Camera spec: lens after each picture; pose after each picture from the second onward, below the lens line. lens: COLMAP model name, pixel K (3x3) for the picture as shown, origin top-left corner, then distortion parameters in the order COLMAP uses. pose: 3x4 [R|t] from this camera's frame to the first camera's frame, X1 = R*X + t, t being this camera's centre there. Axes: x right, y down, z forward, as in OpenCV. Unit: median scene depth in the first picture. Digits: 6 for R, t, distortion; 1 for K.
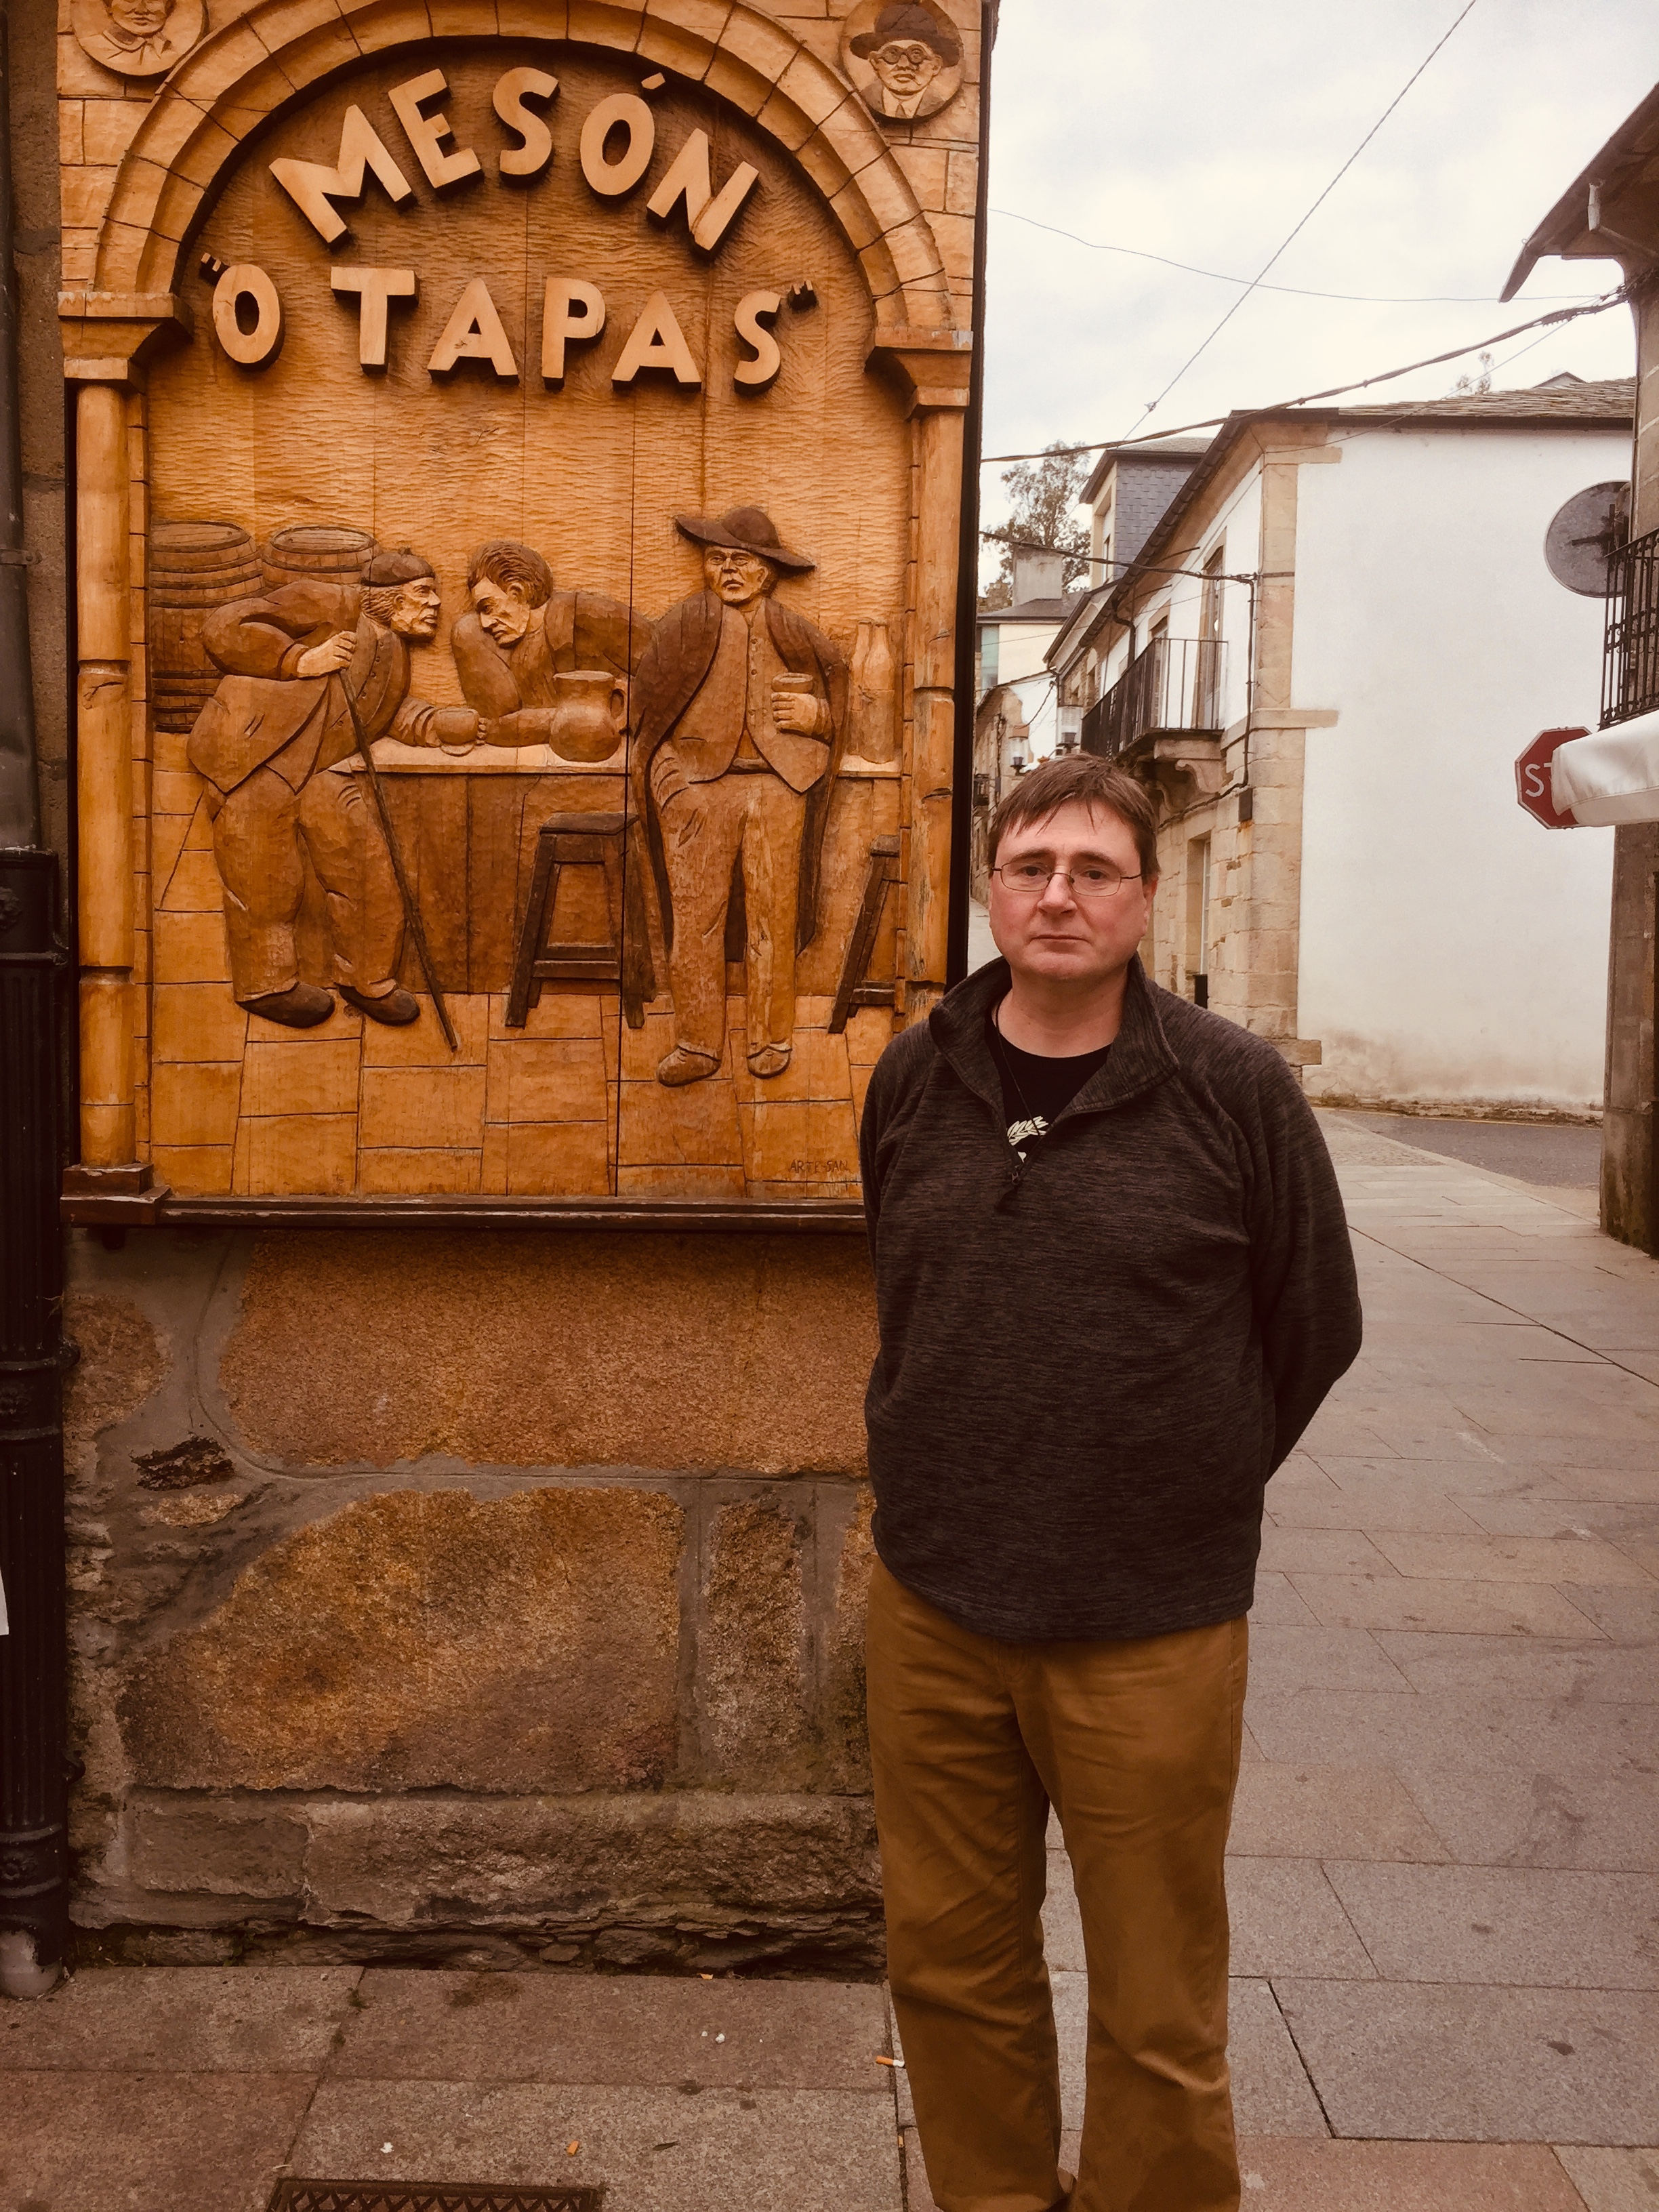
lens RADIAL K [[1865.1, 0, 850.5], [0, 1865.1, 1061.4], [0, 0, 1]] dist [0.078425, -0.111954]
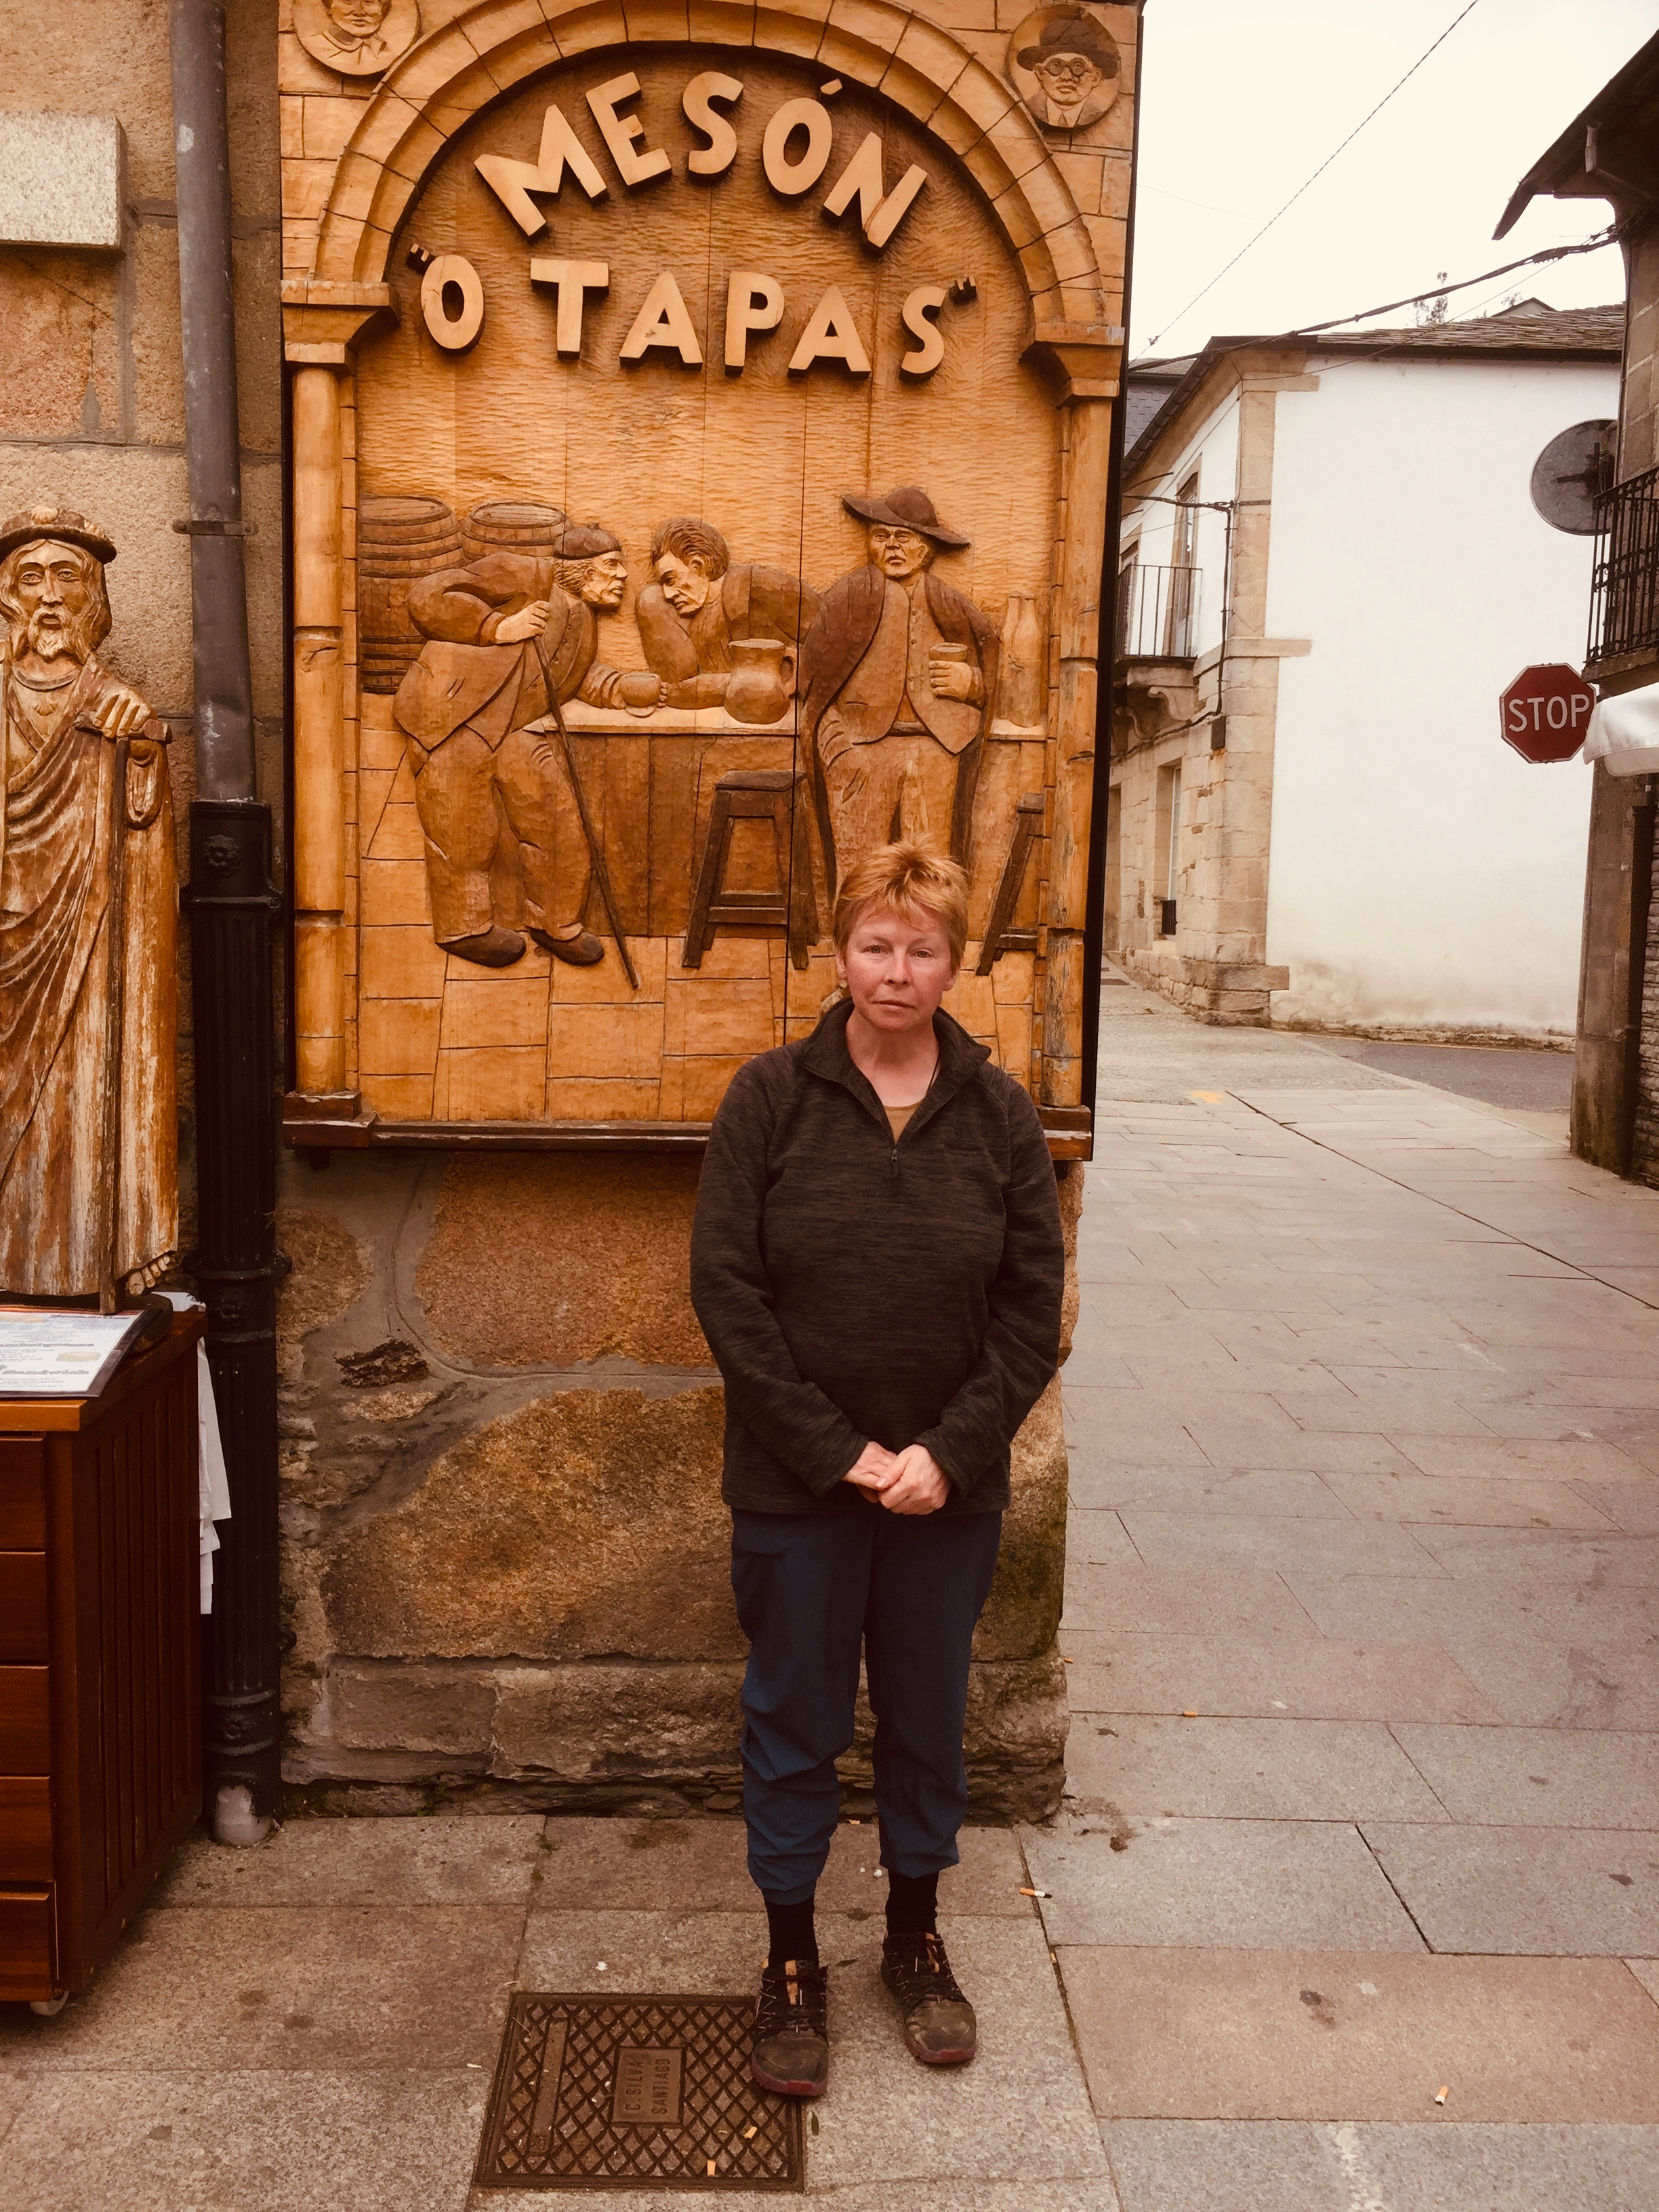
lens RADIAL K [[1865.1, 0, 845.6], [0, 1865.1, 1061.0], [0, 0, 1]] dist [0.078425, -0.111954]
pose [[0.999612, 0.004784, 0.027444, -0.118378], [-0.005955, 0.999069, 0.042725, -0.011161], [-0.027214, -0.042872, 0.998710, -0.092177]]
